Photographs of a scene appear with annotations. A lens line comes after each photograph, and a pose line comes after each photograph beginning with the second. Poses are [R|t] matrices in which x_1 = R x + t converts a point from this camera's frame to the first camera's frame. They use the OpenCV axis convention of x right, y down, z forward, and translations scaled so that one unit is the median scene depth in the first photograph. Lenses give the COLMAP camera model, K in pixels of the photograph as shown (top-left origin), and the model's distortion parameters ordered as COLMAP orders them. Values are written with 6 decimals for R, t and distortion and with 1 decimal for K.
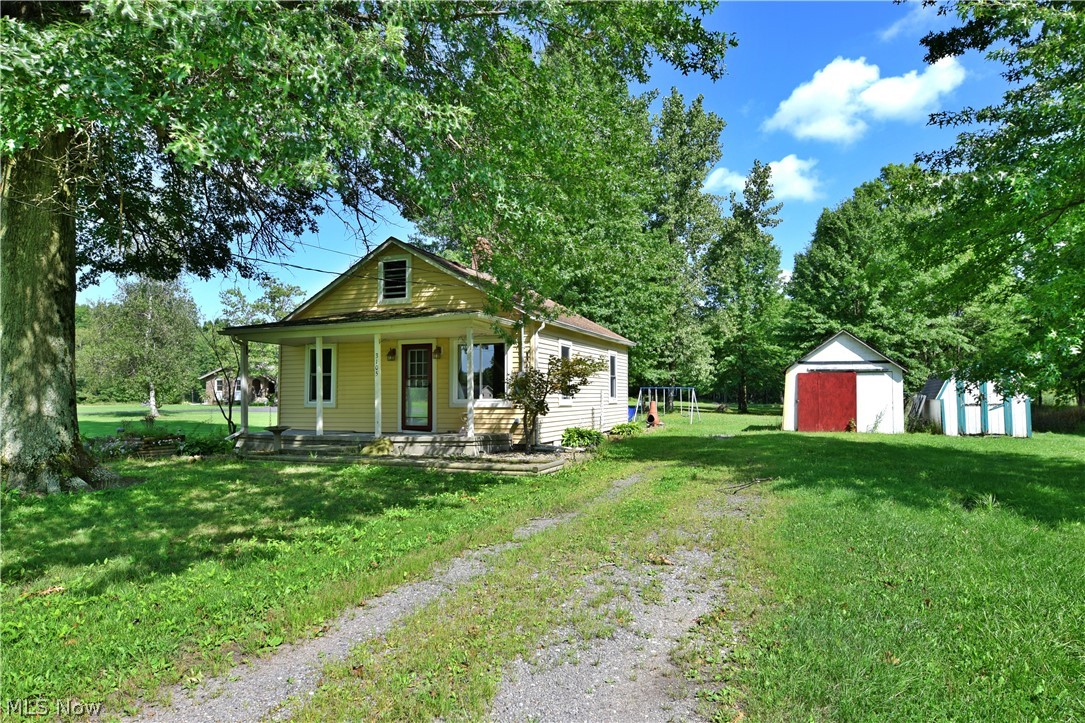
lens RADIAL K [[664.2, 0, 542.5], [0, 664.2, 361.5], [0, 0, 1]] dist [-0.003061, -0.002140]
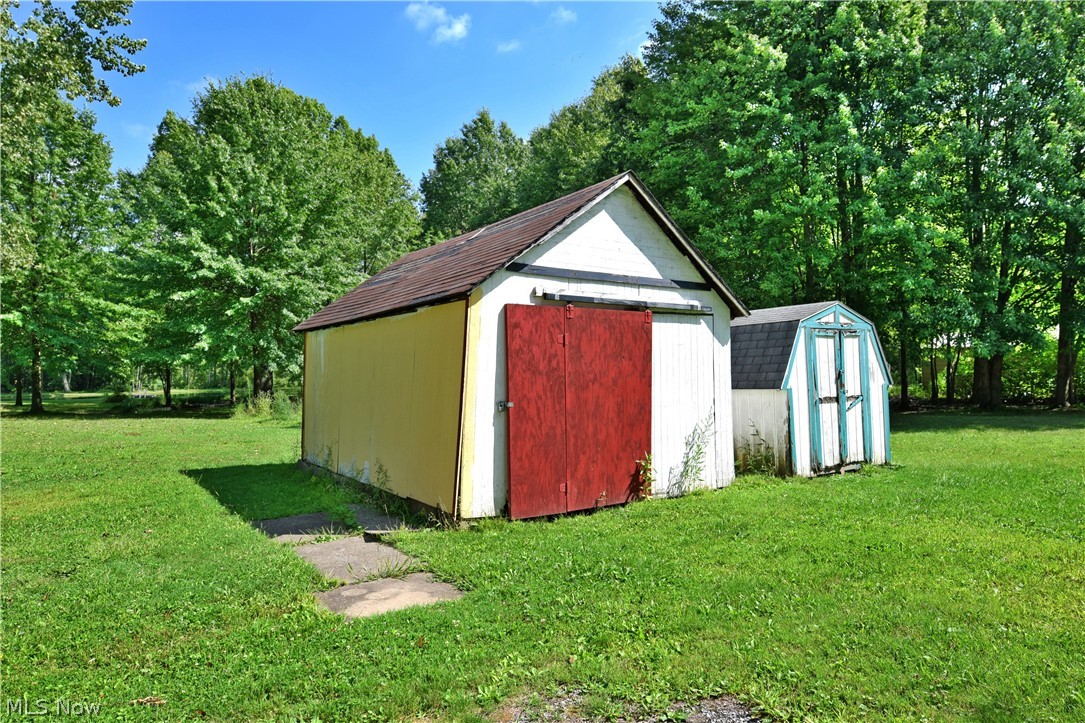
lens RADIAL K [[692.6, 0, 542.5], [0, 692.6, 361.5], [0, 0, 1]] dist [0.006862, -0.021374]
pose [[0.561756, 0.010071, 0.827242, 0.167209], [-0.030912, 0.999483, 0.008824, 0.041684], [-0.826725, -0.030529, 0.561777, 0.897922]]
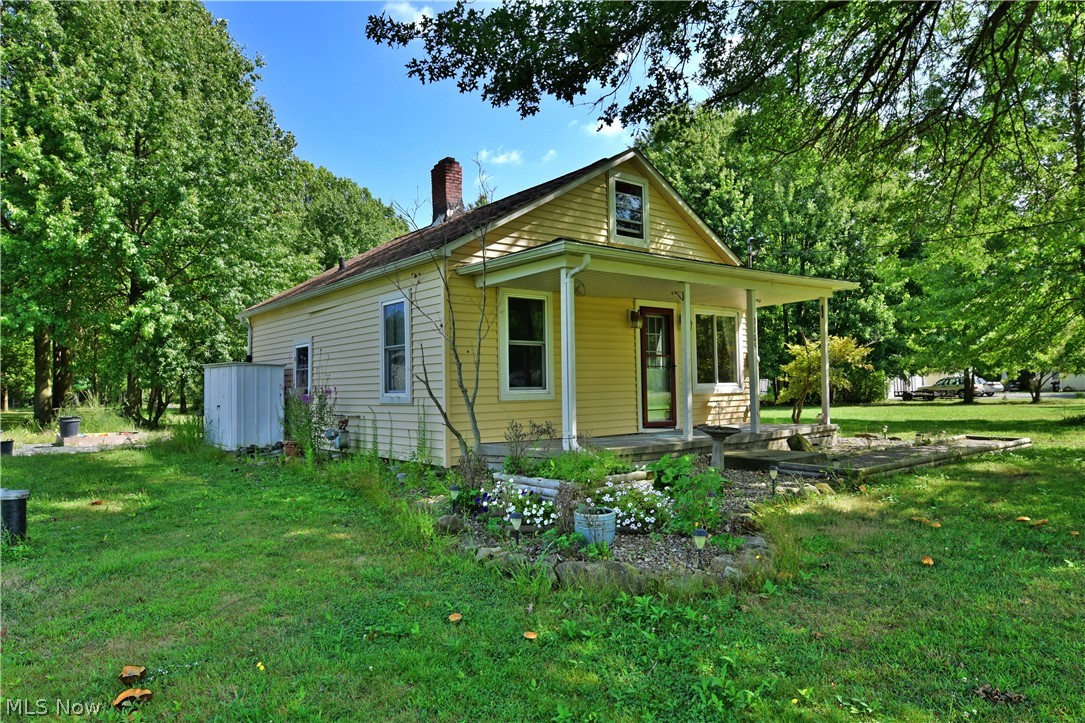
lens RADIAL K [[692.6, 0, 542.5], [0, 692.6, 361.5], [0, 0, 1]] dist [0.006862, -0.021374]
pose [[0.492111, 0.028260, 0.870074, -0.667698], [-0.028497, 0.999460, -0.016344, 0.035245], [-0.870066, -0.016752, 0.492651, 0.547799]]
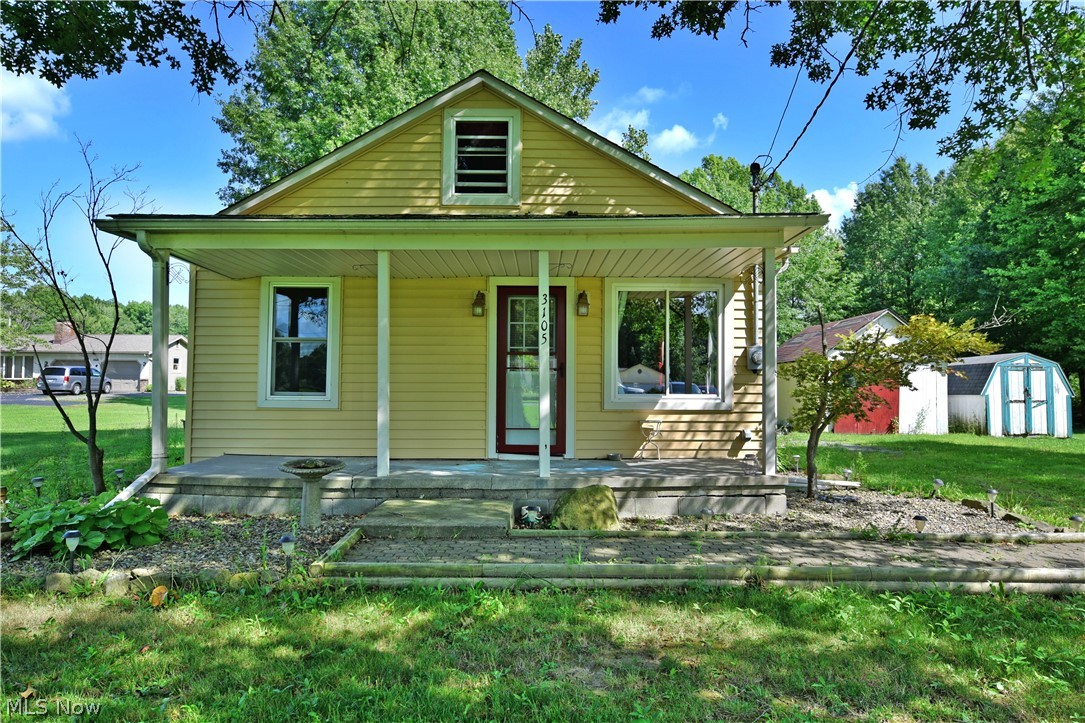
lens RADIAL K [[692.6, 0, 542.5], [0, 692.6, 361.5], [0, 0, 1]] dist [0.006862, -0.021374]
pose [[0.931658, 0.023483, 0.362576, -0.277880], [-0.031035, 0.999406, 0.015016, 0.017474], [-0.362007, -0.025242, 0.931833, 0.368710]]
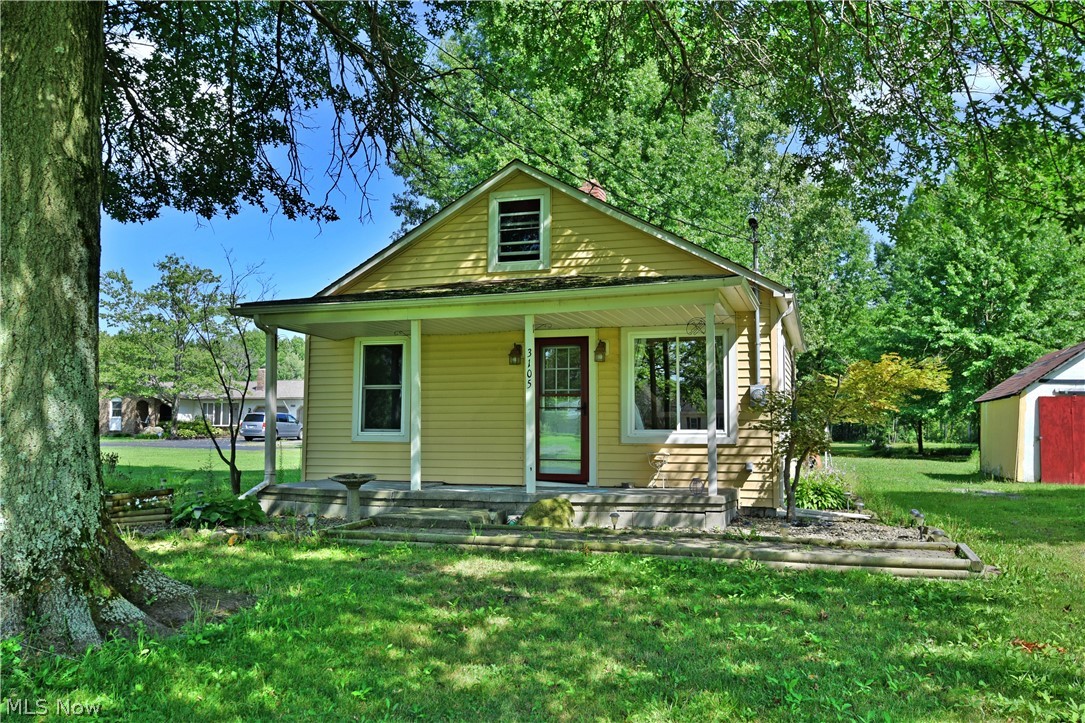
lens RADIAL K [[866.6, 0, 542.5], [0, 866.6, 361.5], [0, 0, 1]] dist [0.003567, 0.005229]
pose [[0.998091, 0.013648, 0.060229, -0.186899], [-0.012082, 0.999582, -0.026283, 0.012002], [-0.060562, 0.025505, 0.997839, 0.164236]]
